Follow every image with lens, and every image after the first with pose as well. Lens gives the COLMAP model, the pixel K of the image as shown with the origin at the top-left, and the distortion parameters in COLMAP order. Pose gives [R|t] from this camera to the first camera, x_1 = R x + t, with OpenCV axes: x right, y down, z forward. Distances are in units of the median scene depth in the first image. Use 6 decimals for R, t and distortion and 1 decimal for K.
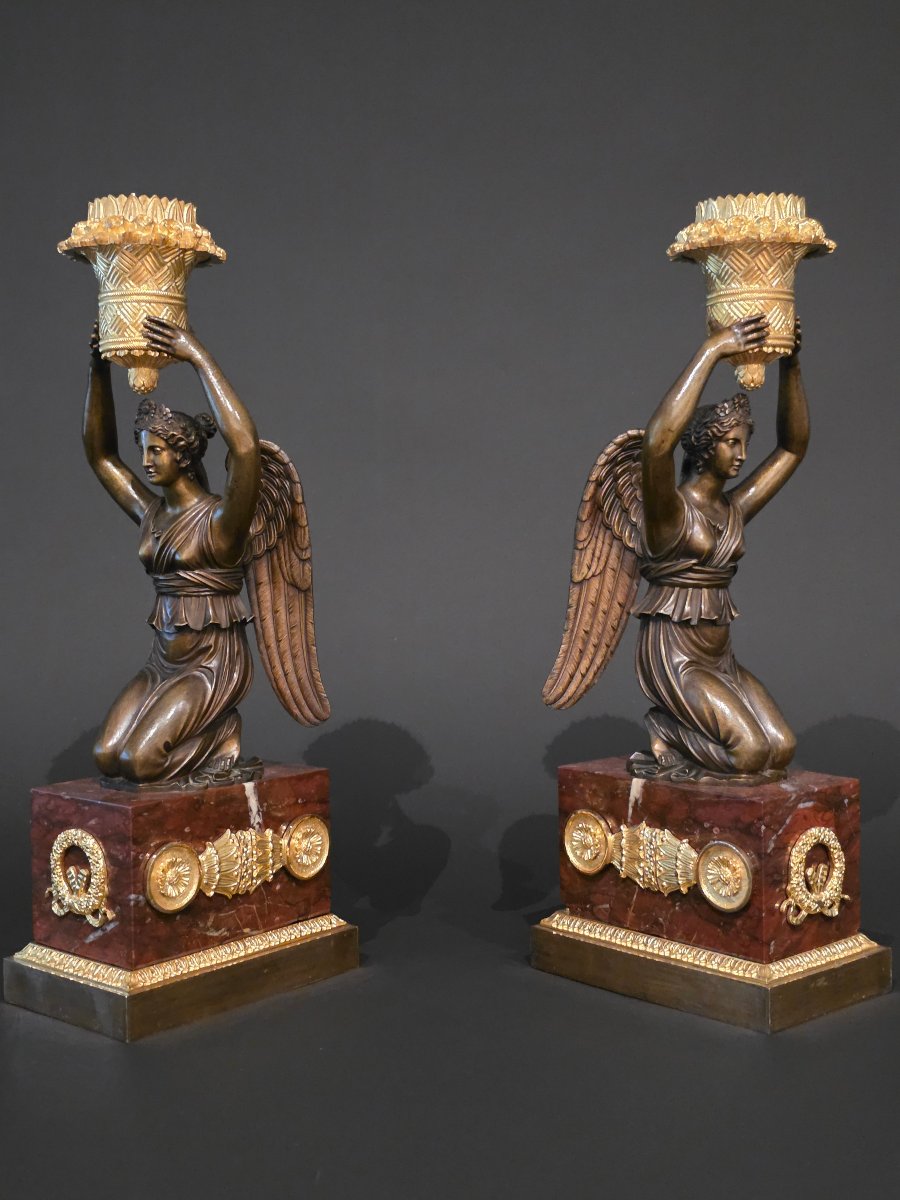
lens RADIAL K [[1585.7, 0, 446.7], [0, 1585.7, 549.7], [0, 0, 1]] dist [0.096025, -0.034468]
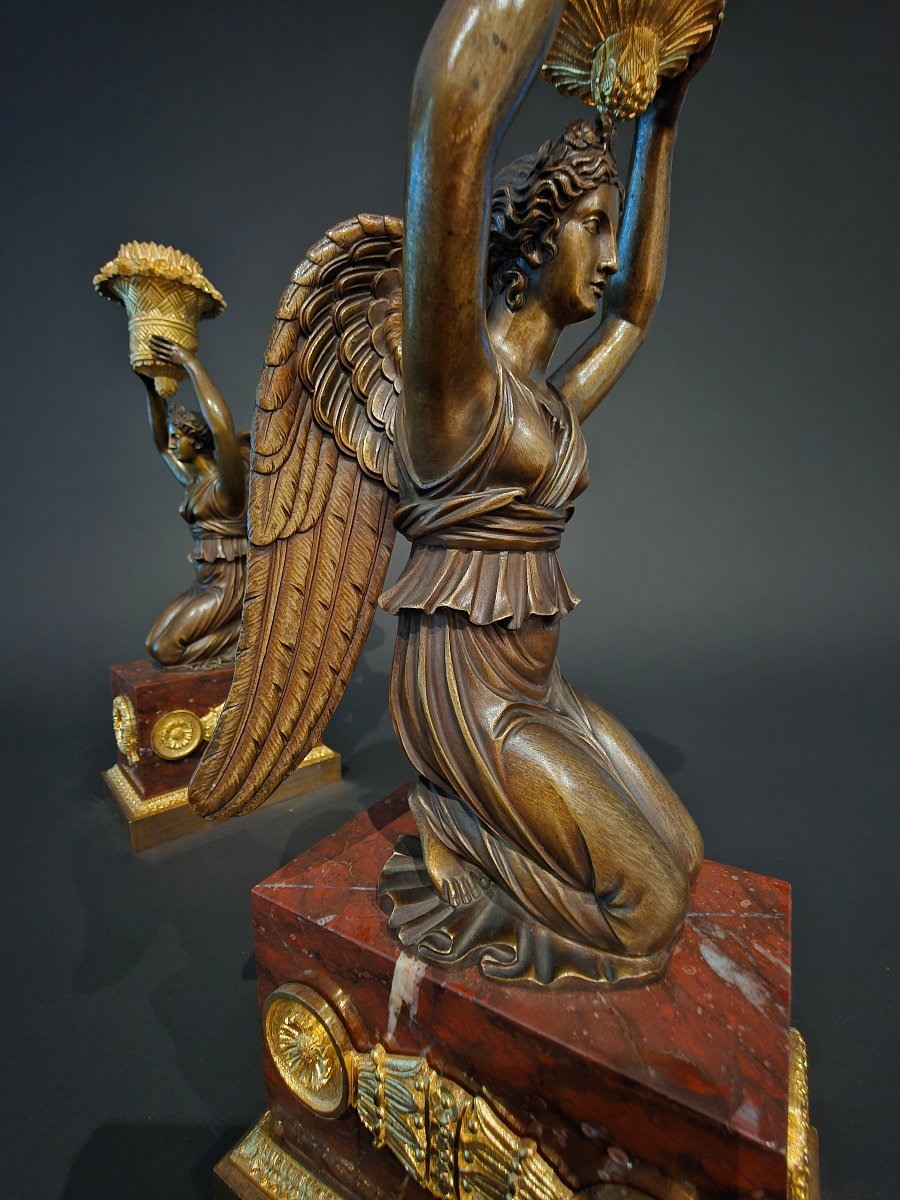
lens RADIAL K [[544.8, 0, 450.0], [0, 544.8, 600.0], [0, 0, 1]] dist [0.027001, -0.000056]
pose [[0.960719, -0.046296, 0.273633, 0.093616], [0.020626, 0.995172, 0.095955, 0.022872], [-0.276754, -0.086542, 0.957036, 0.858717]]
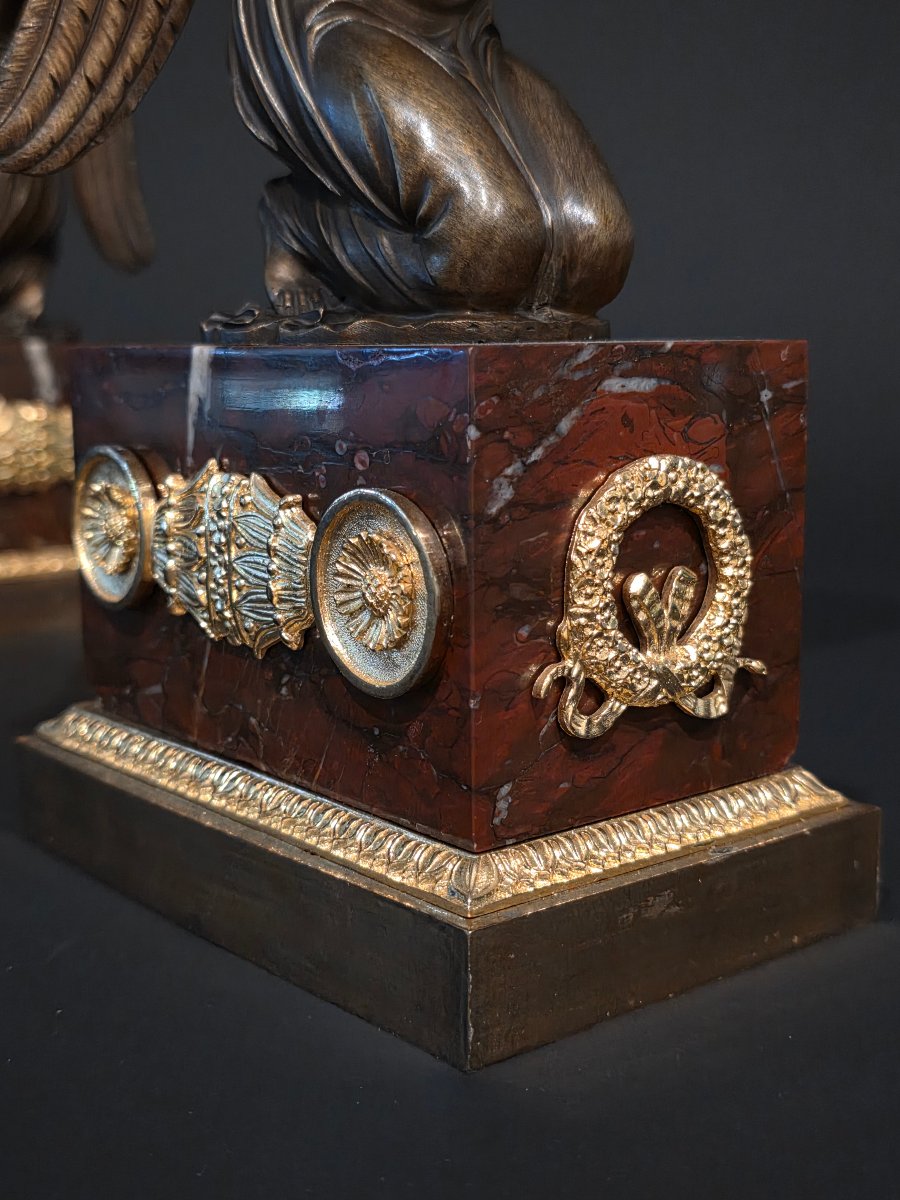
lens RADIAL K [[1527.3, 0, 448.0], [0, 1527.3, 540.2], [0, 0, 1]] dist [0.102528, -0.000466]
pose [[0.998840, 0.015109, -0.045729, 0.194424], [-0.010802, 0.995607, 0.093006, 0.156638], [0.046933, -0.092404, 0.994615, 0.654883]]
